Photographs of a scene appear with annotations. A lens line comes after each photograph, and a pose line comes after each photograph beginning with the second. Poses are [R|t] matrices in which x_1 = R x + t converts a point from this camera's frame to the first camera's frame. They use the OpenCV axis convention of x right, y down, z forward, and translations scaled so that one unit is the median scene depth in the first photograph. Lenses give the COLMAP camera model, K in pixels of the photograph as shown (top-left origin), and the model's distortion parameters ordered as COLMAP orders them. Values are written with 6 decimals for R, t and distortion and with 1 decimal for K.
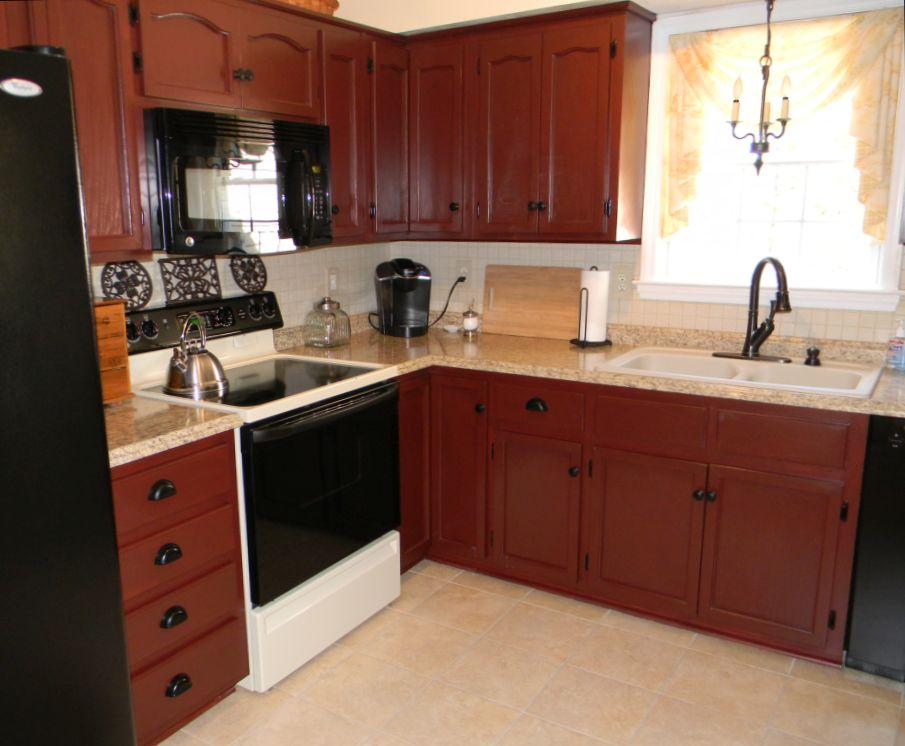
lens RADIAL K [[805.3, 0, 397.0], [0, 805.3, 378.3], [0, 0, 1]] dist [0.004745, -0.021081]
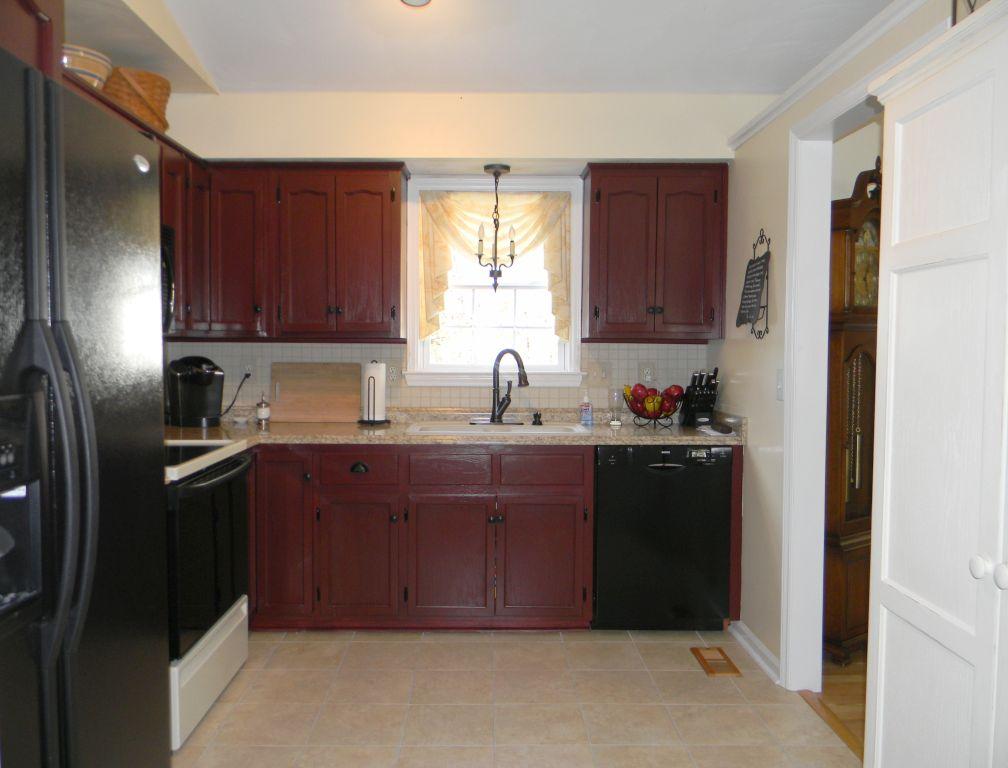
lens RADIAL K [[792.4, 0, 495.4], [0, 792.4, 384.6], [0, 0, 1]] dist [-0.006030, -0.002614]
pose [[0.821423, -0.010705, 0.570220, -0.327856], [0.102416, 0.986339, -0.129017, 0.082319], [-0.561049, 0.164378, 0.811298, -0.099756]]
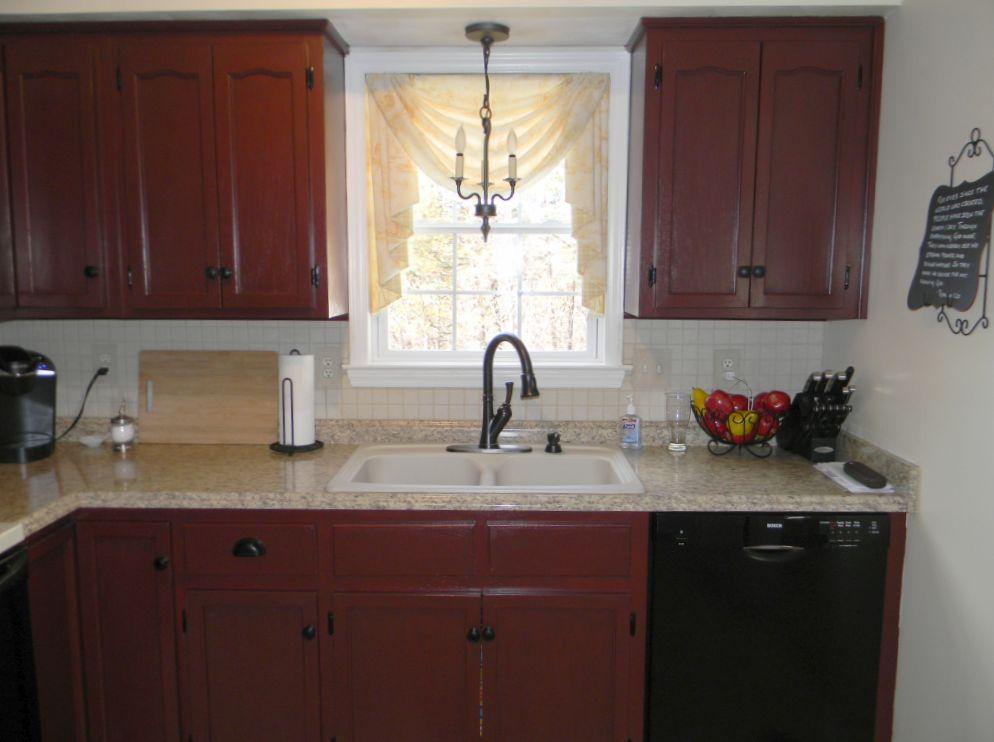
lens RADIAL K [[816.0, 0, 493.8], [0, 816.0, 374.9], [0, 0, 1]] dist [-0.004090, -0.010662]
pose [[0.836941, -0.054370, 0.544586, -0.029297], [0.100047, 0.993485, -0.054569, -0.056431], [-0.538072, 0.100156, 0.836928, 0.255968]]
